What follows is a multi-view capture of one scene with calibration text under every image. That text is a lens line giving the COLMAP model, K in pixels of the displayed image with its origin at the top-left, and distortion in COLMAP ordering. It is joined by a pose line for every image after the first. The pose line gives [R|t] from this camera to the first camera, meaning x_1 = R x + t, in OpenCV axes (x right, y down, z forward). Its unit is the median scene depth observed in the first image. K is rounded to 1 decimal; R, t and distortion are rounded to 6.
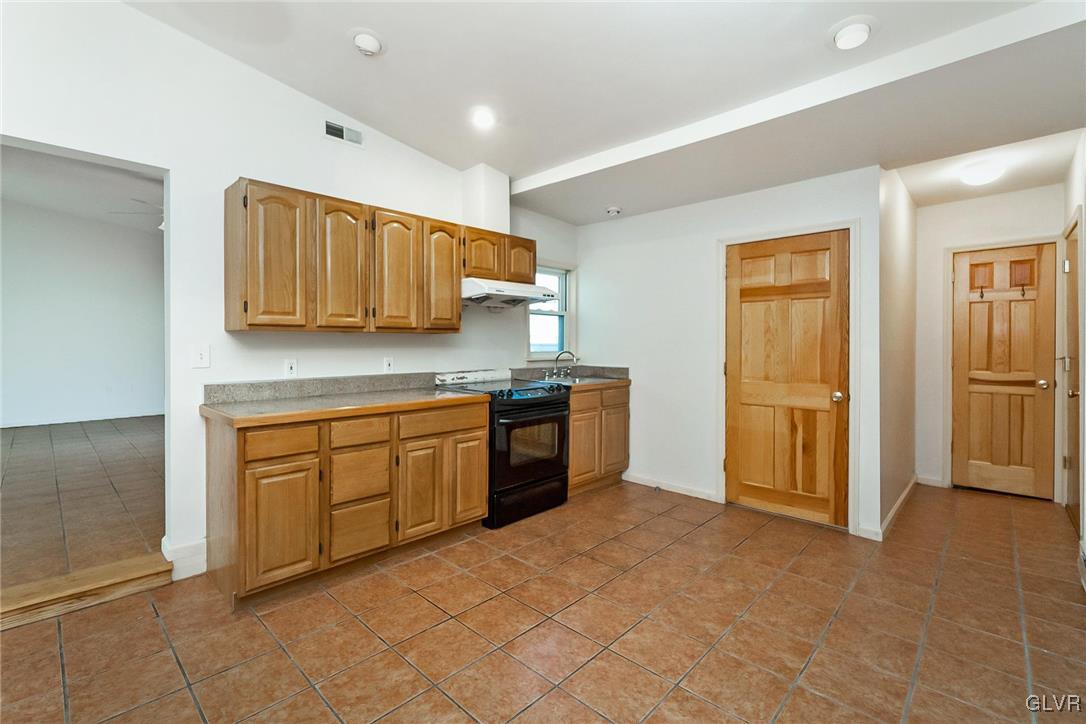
lens RADIAL K [[480.8, 0, 523.8], [0, 480.8, 346.8], [0, 0, 1]] dist [-0.002724, 0.000338]
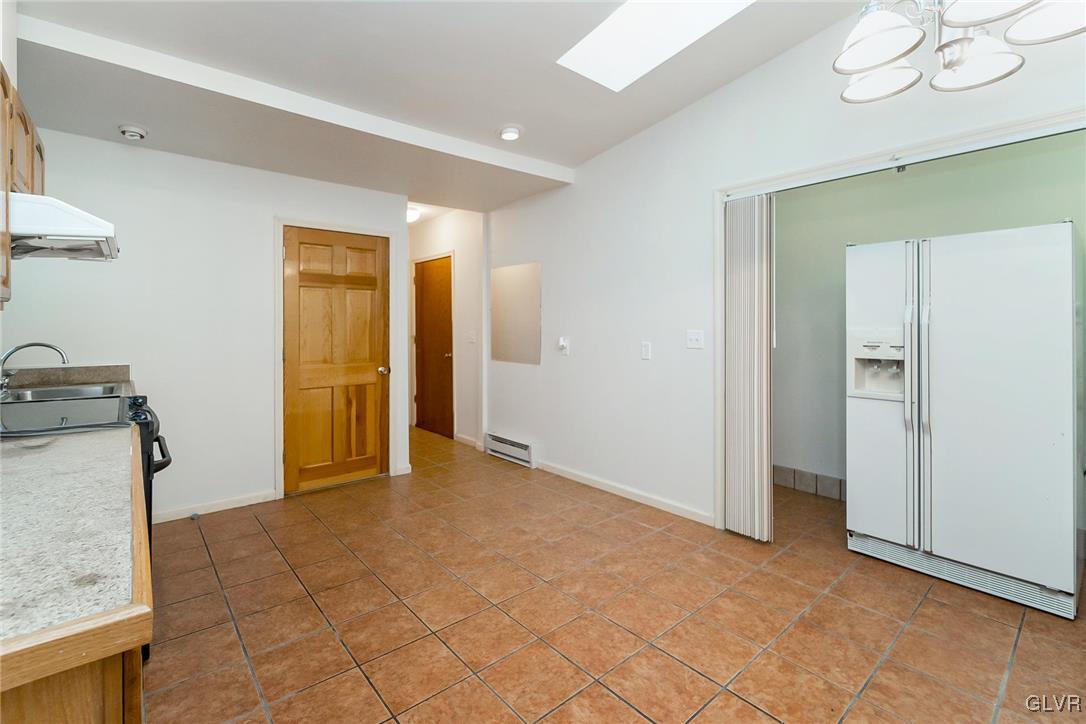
lens RADIAL K [[485.7, 0, 536.9], [0, 485.7, 325.1], [0, 0, 1]] dist [-0.001183, 0.000140]
pose [[0.091483, 0.002392, 0.995804, -0.607689], [0.006246, 0.999976, -0.002976, -0.008756], [-0.995787, 0.006492, 0.091466, 0.518957]]
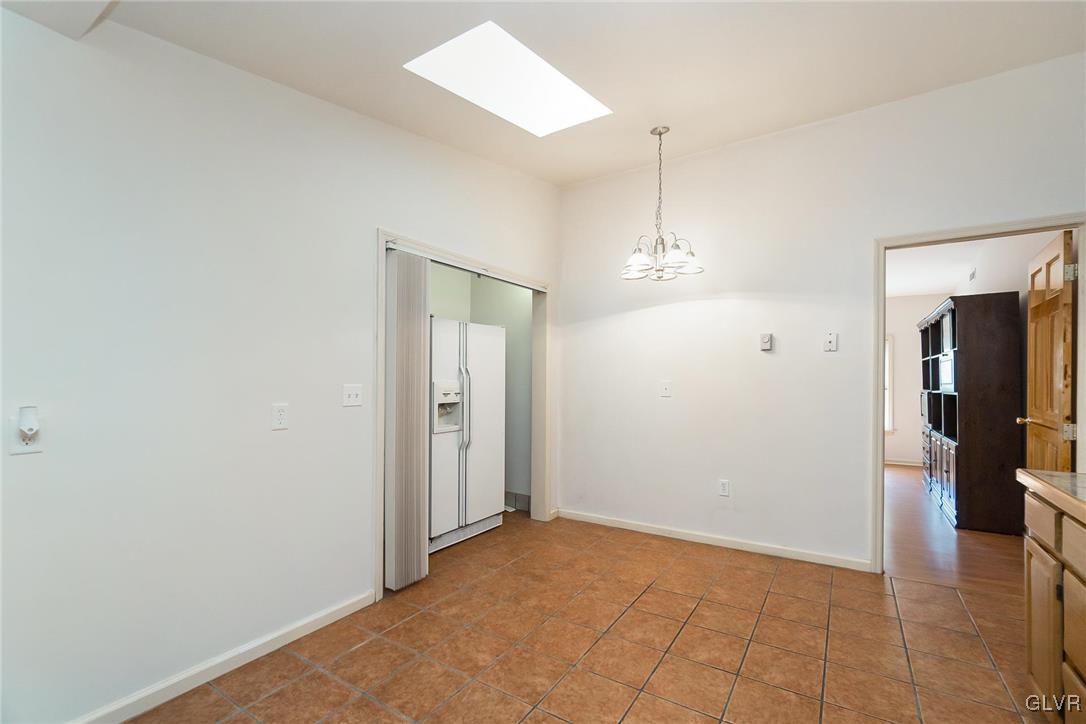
lens RADIAL K [[476.5, 0, 538.3], [0, 476.5, 381.5], [0, 0, 1]] dist [-0.001256, -0.000060]
pose [[-0.979587, -0.000664, -0.201017, 0.302306], [-0.002598, 0.999953, 0.009356, -0.011667], [0.201002, 0.009687, -0.979543, 1.170124]]
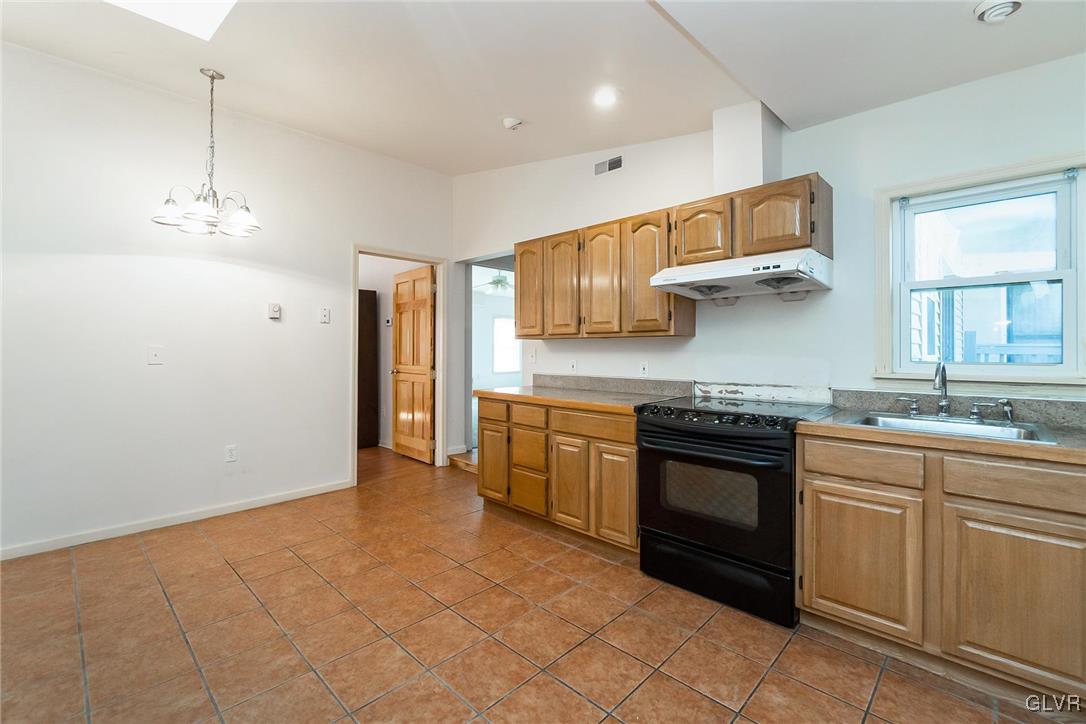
lens RADIAL K [[472.9, 0, 539.8], [0, 472.9, 348.4], [0, 0, 1]] dist [-0.002079, -0.000132]
pose [[0.006254, -0.005179, -0.999967, 0.785703], [-0.009061, 0.999945, -0.005236, 0.001955], [0.999939, 0.009093, 0.006207, 0.858473]]
